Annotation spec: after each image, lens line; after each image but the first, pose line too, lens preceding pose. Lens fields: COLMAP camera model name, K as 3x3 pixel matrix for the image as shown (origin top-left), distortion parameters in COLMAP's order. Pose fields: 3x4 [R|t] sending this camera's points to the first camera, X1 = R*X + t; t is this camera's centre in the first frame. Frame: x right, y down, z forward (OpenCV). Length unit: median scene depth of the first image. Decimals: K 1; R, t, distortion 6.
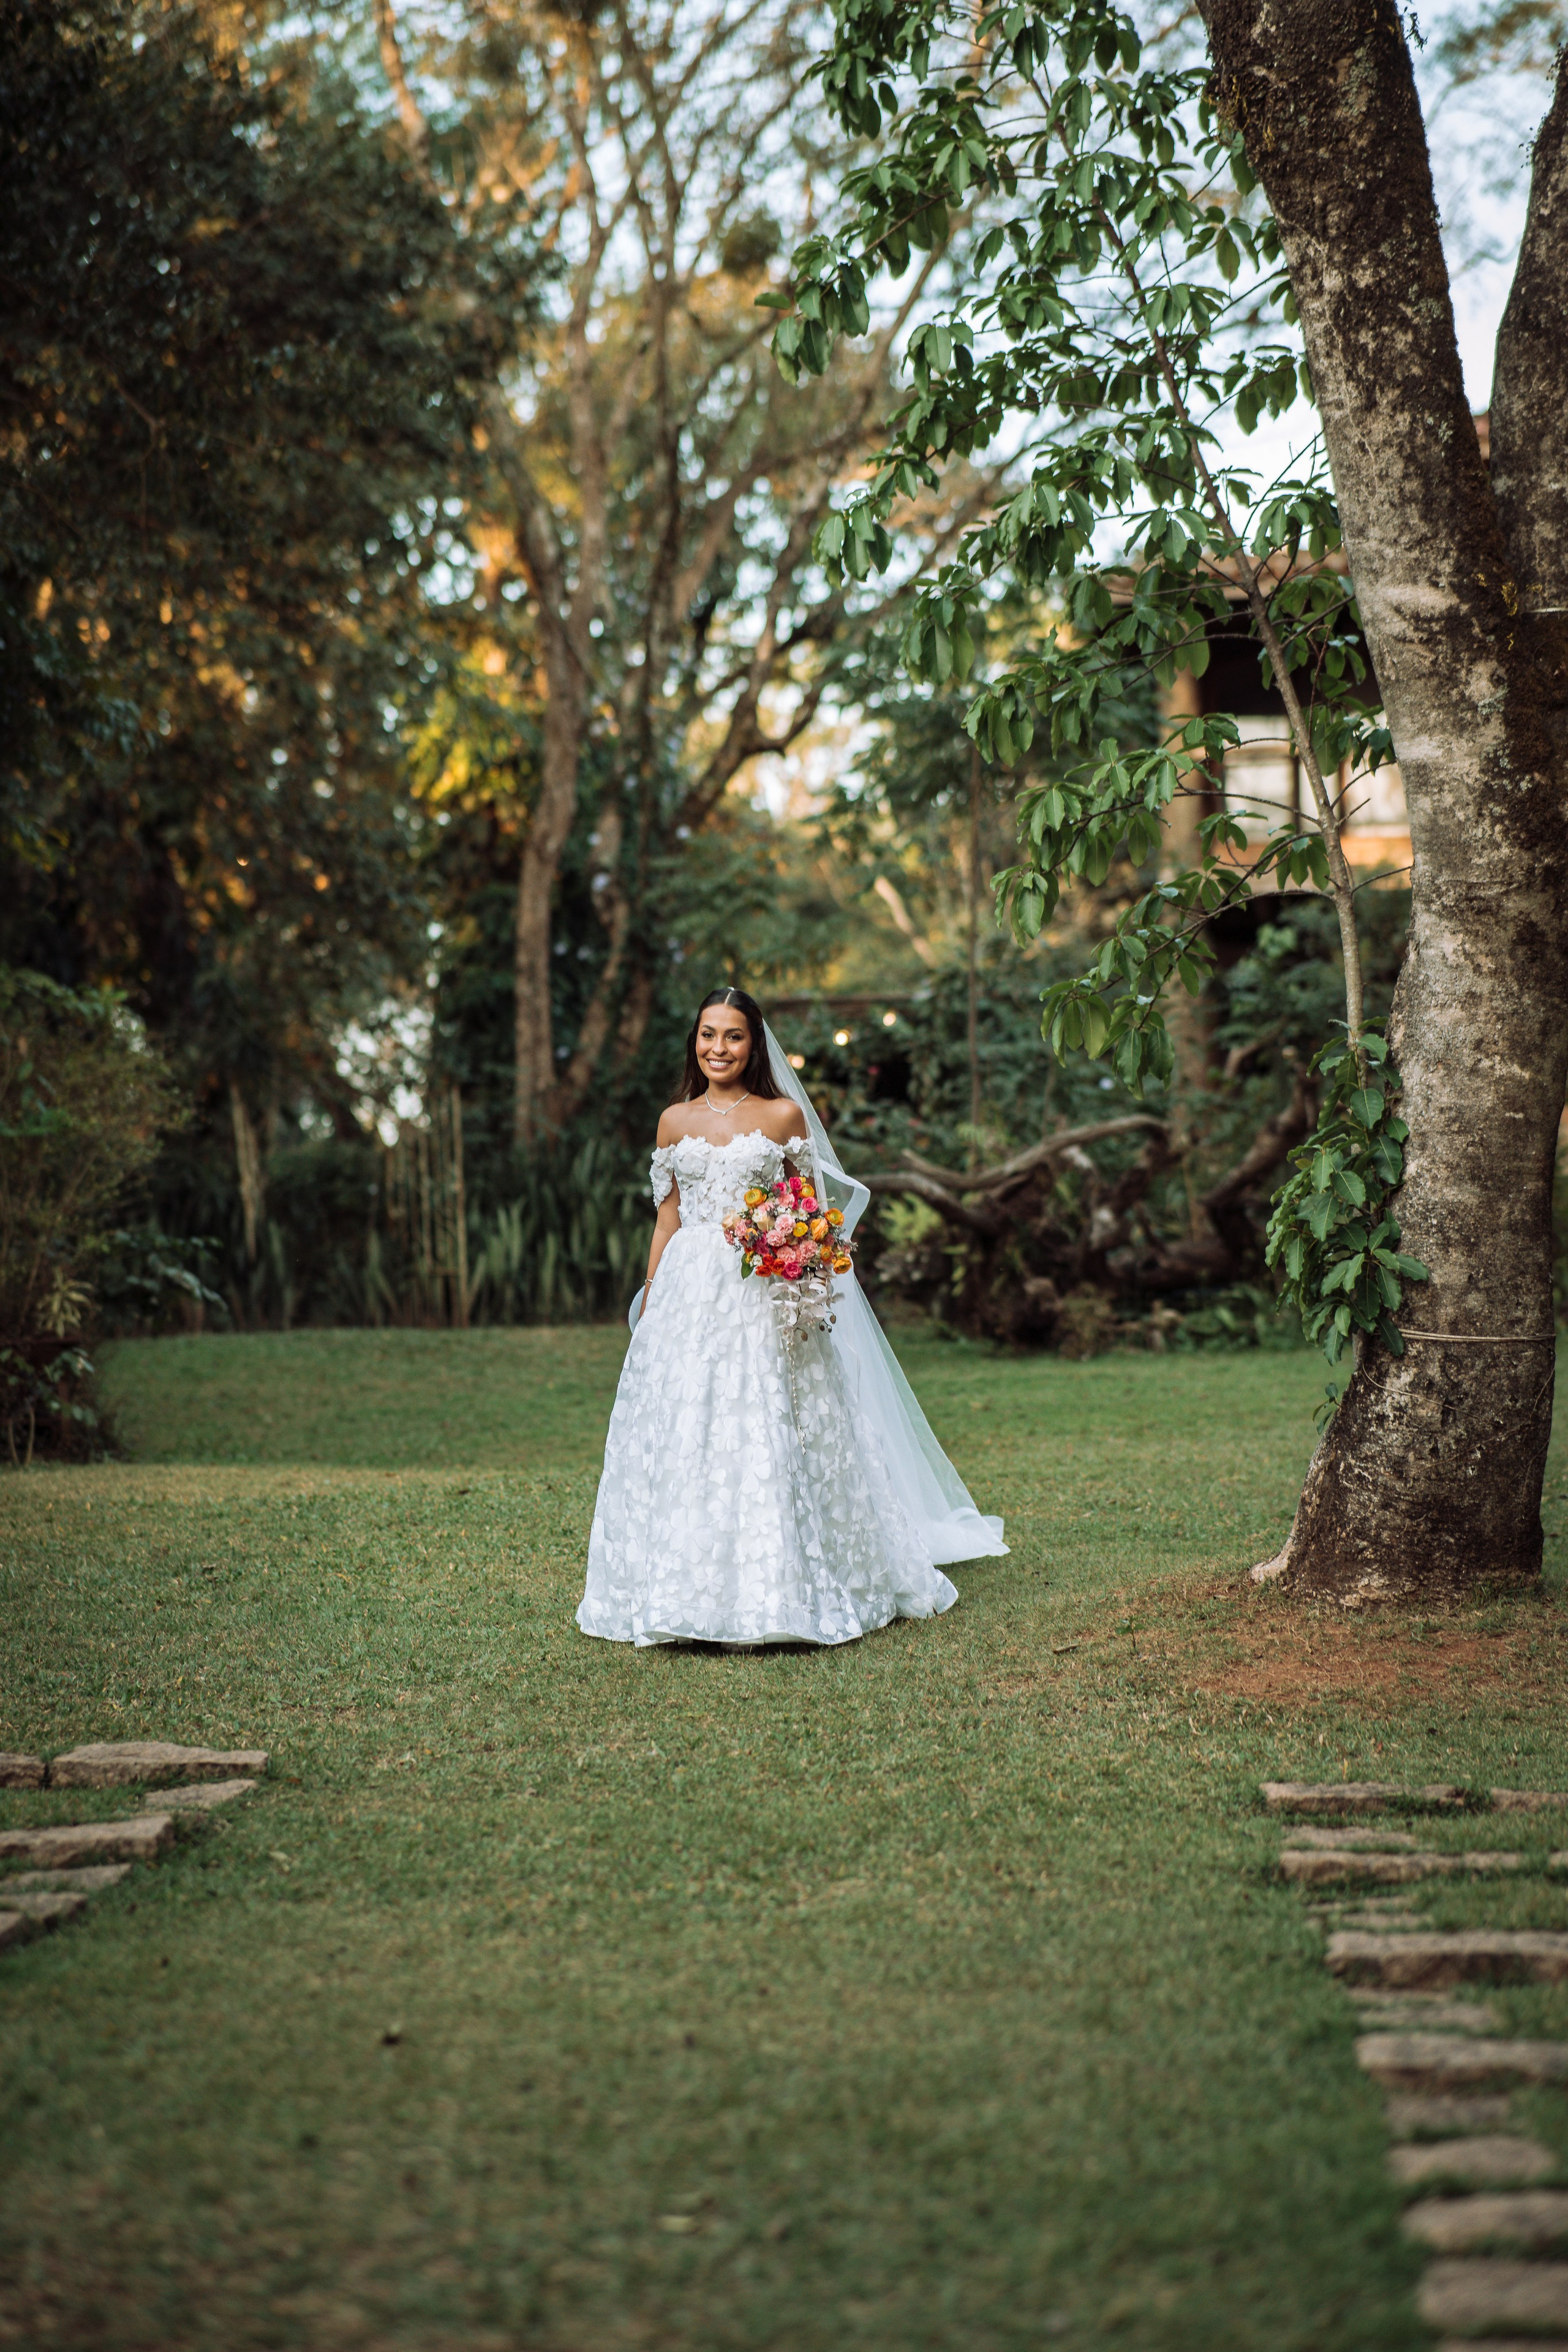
lens RADIAL K [[5074.1, 0, 784.0], [0, 5074.1, 1176.0], [0, 0, 1]] dist [0.255372, 0.068922]
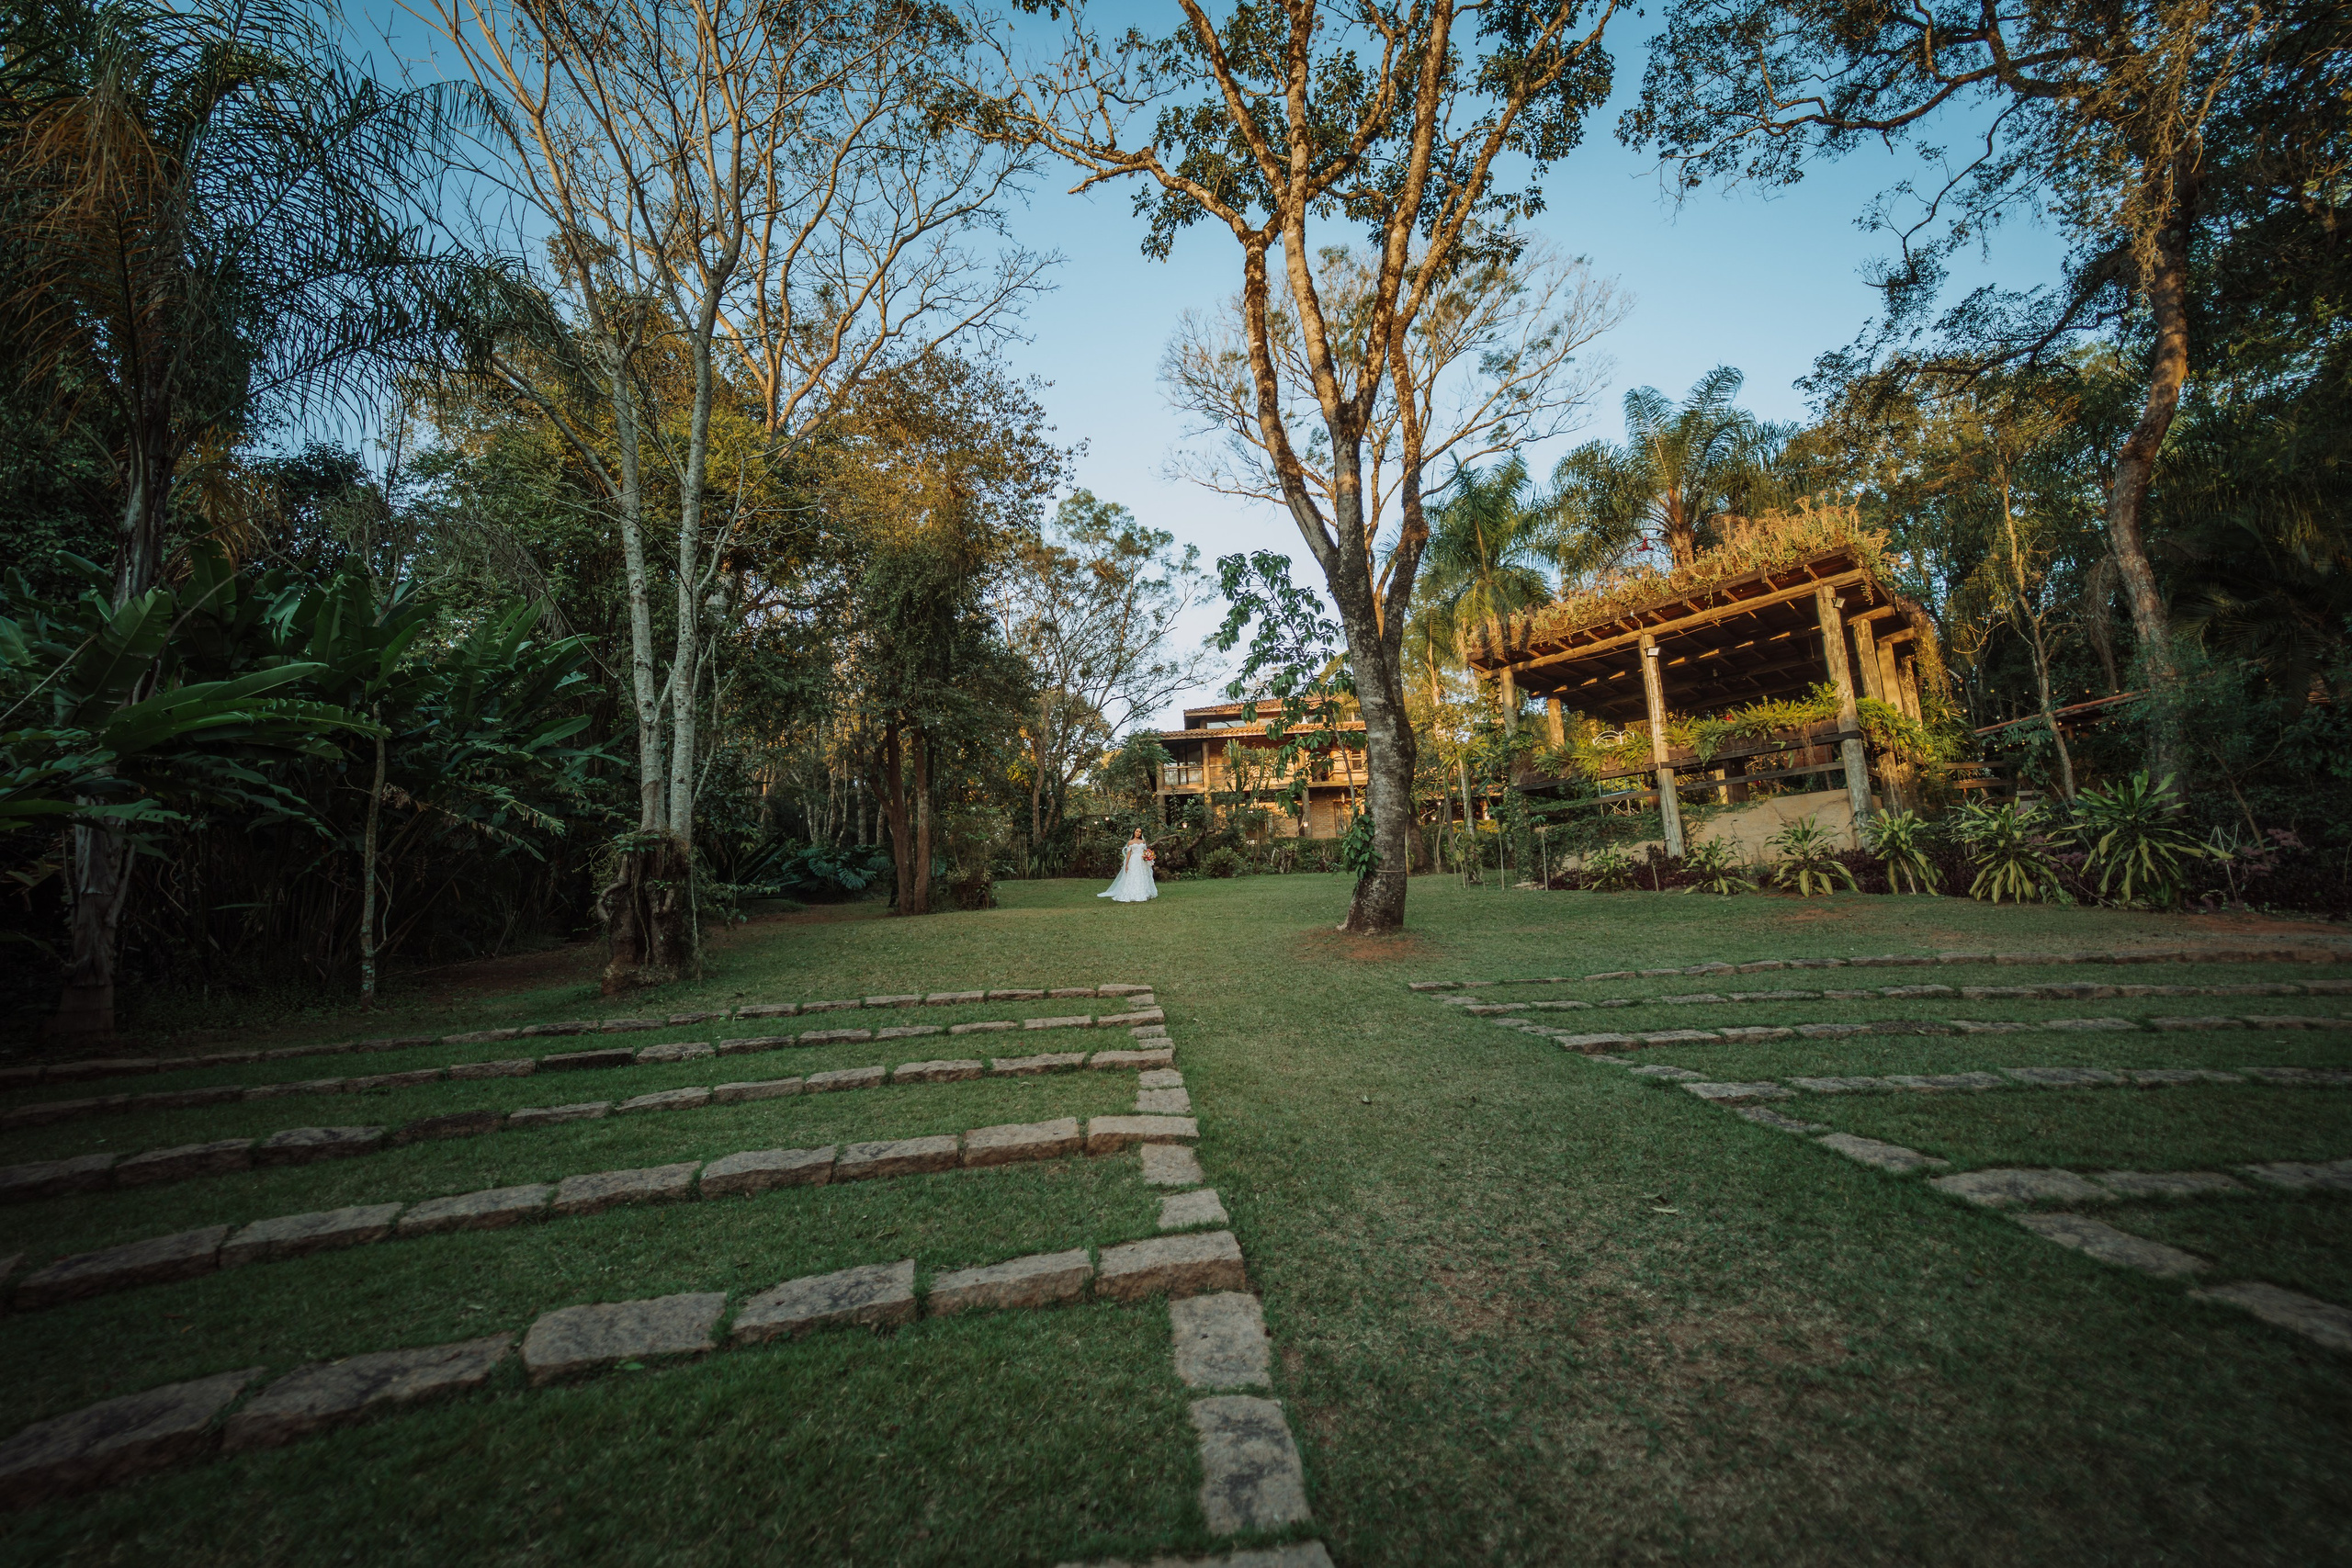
lens RADIAL K [[871.4, 0, 1176.0], [0, 871.4, 784.0], [0, 0, 1]] dist [0.000068, -0.000001]
pose [[0.987808, -0.007093, 0.155518, -0.155109], [0.019205, 0.996884, -0.076514, 0.010849], [-0.154491, 0.078567, 0.984865, 0.292807]]
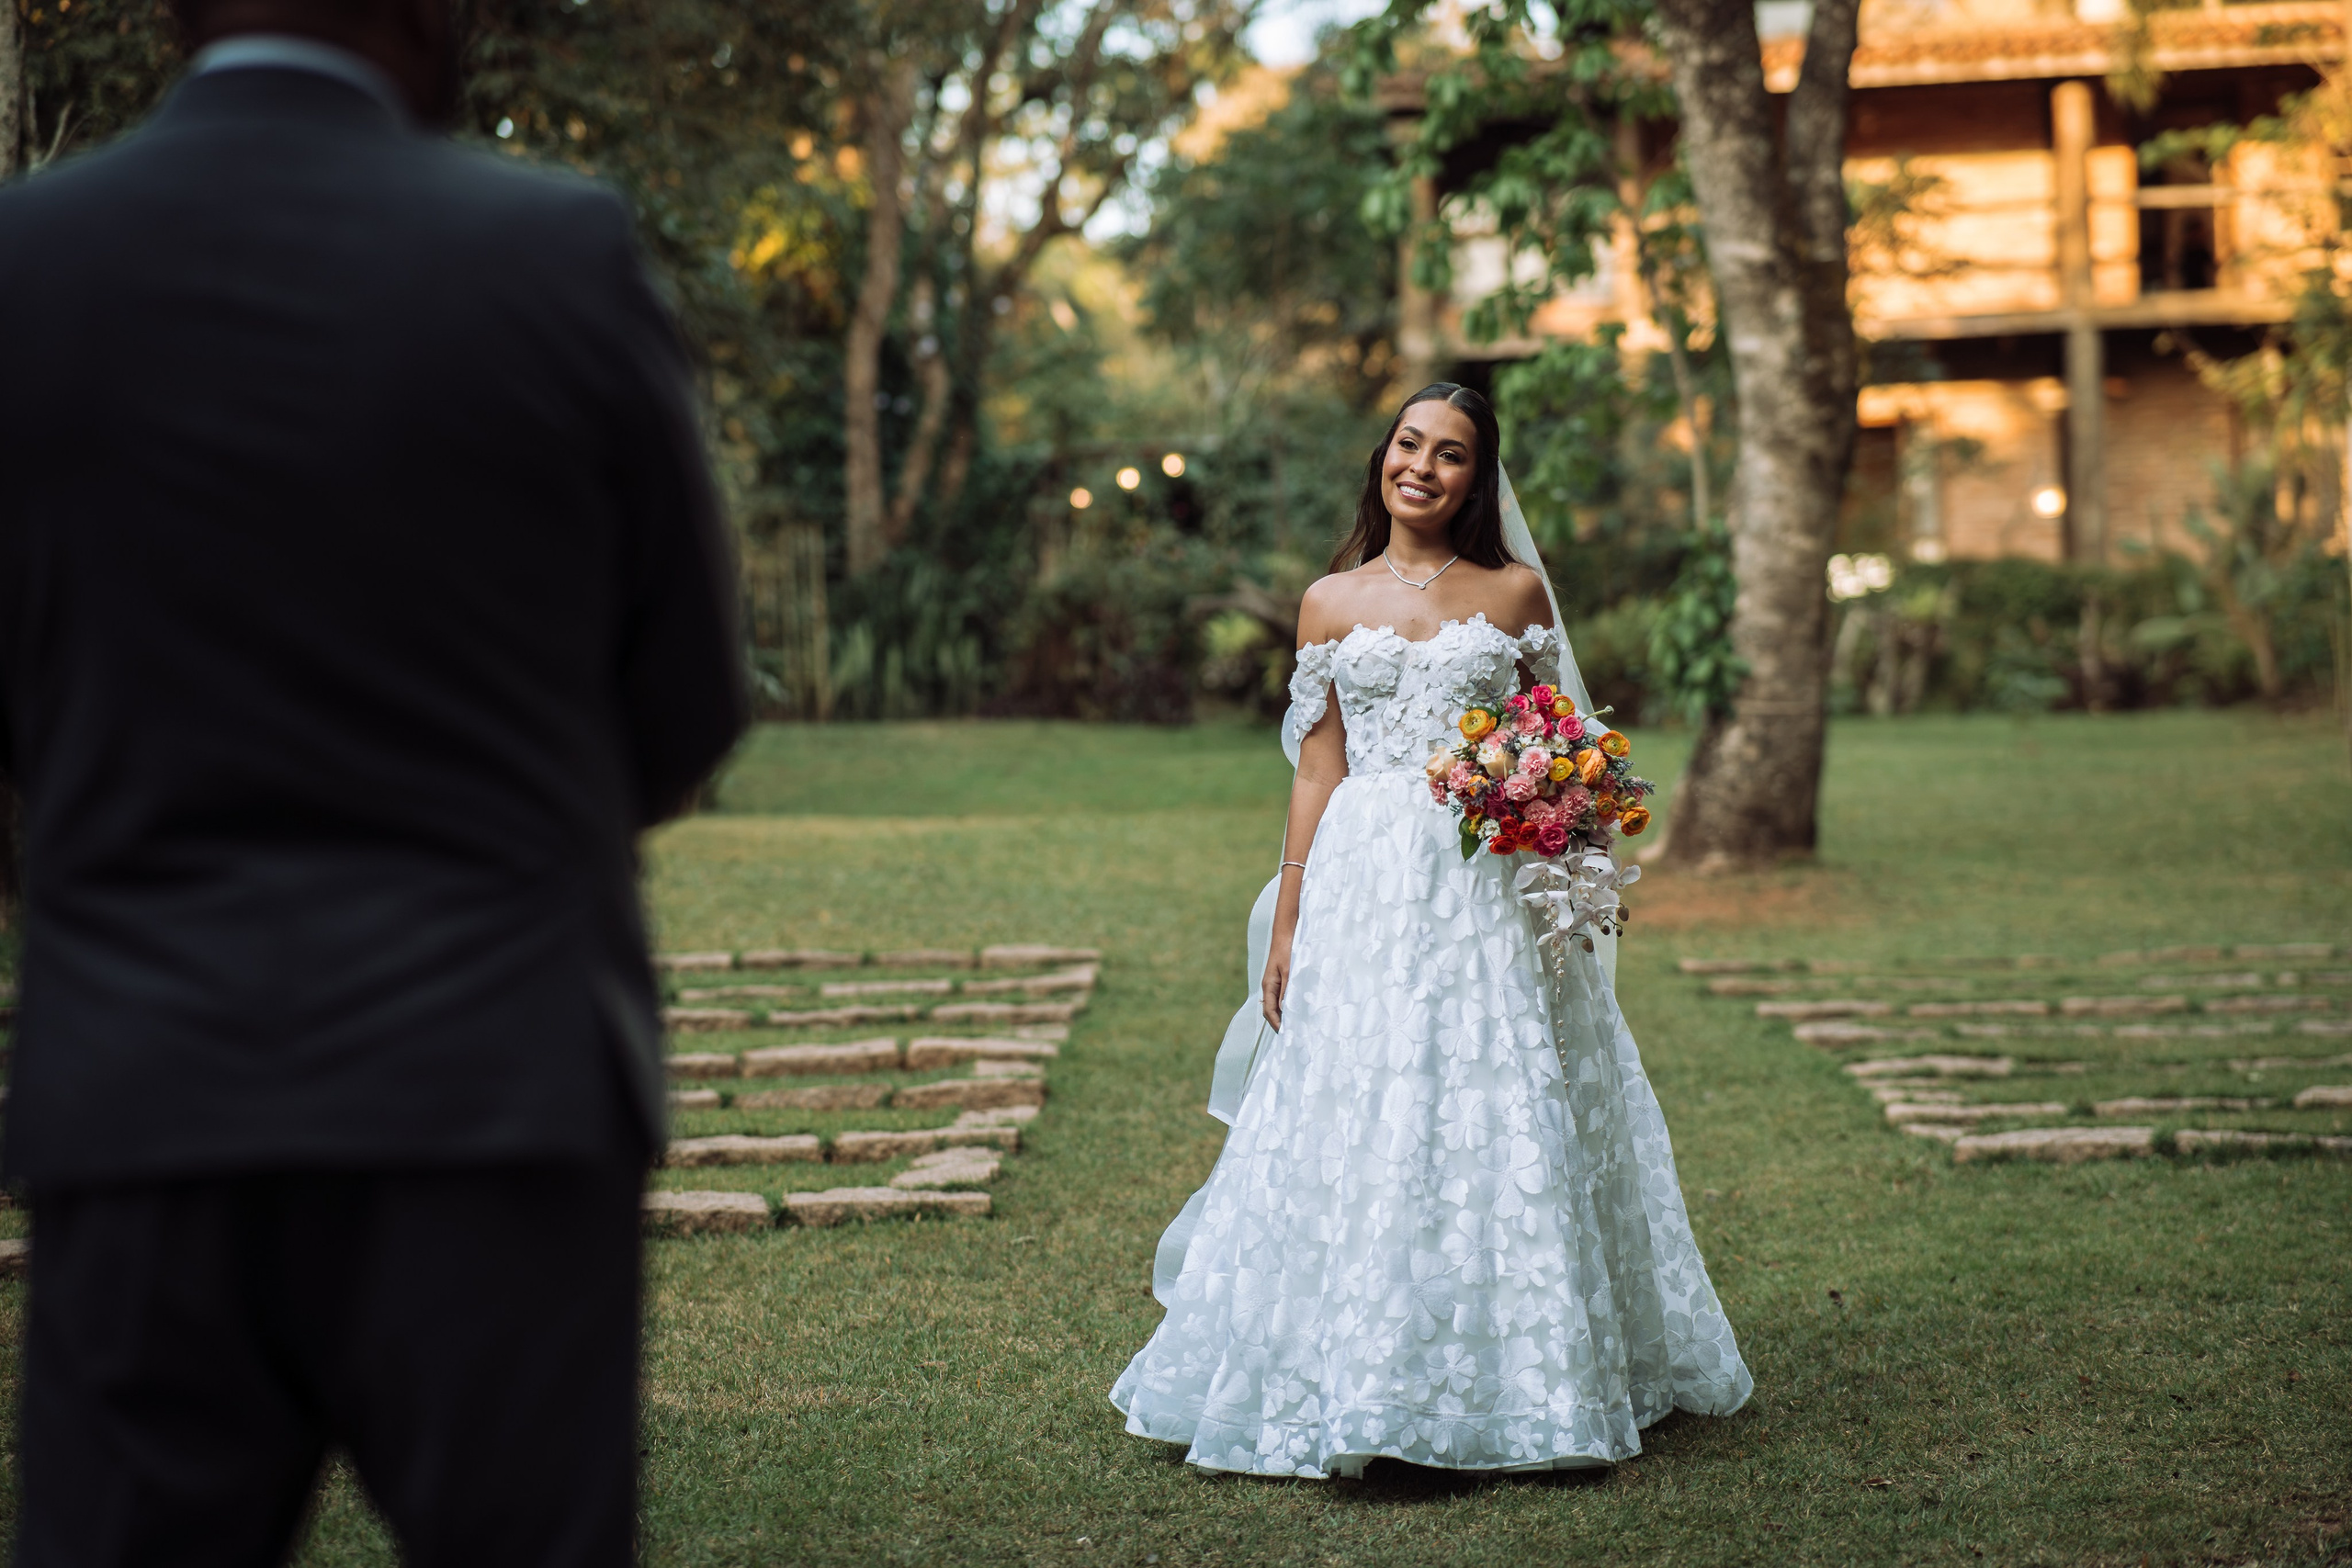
lens RADIAL K [[5073.6, 0, 1176.0], [0, 5073.6, 784.0], [0, 0, 1]] dist [0.255372, 0.068922]
pose [[0.998428, -0.006083, 0.055721, -0.144021], [0.003908, 0.999230, 0.039049, -0.007846], [-0.055915, -0.038770, 0.997682, -0.595319]]
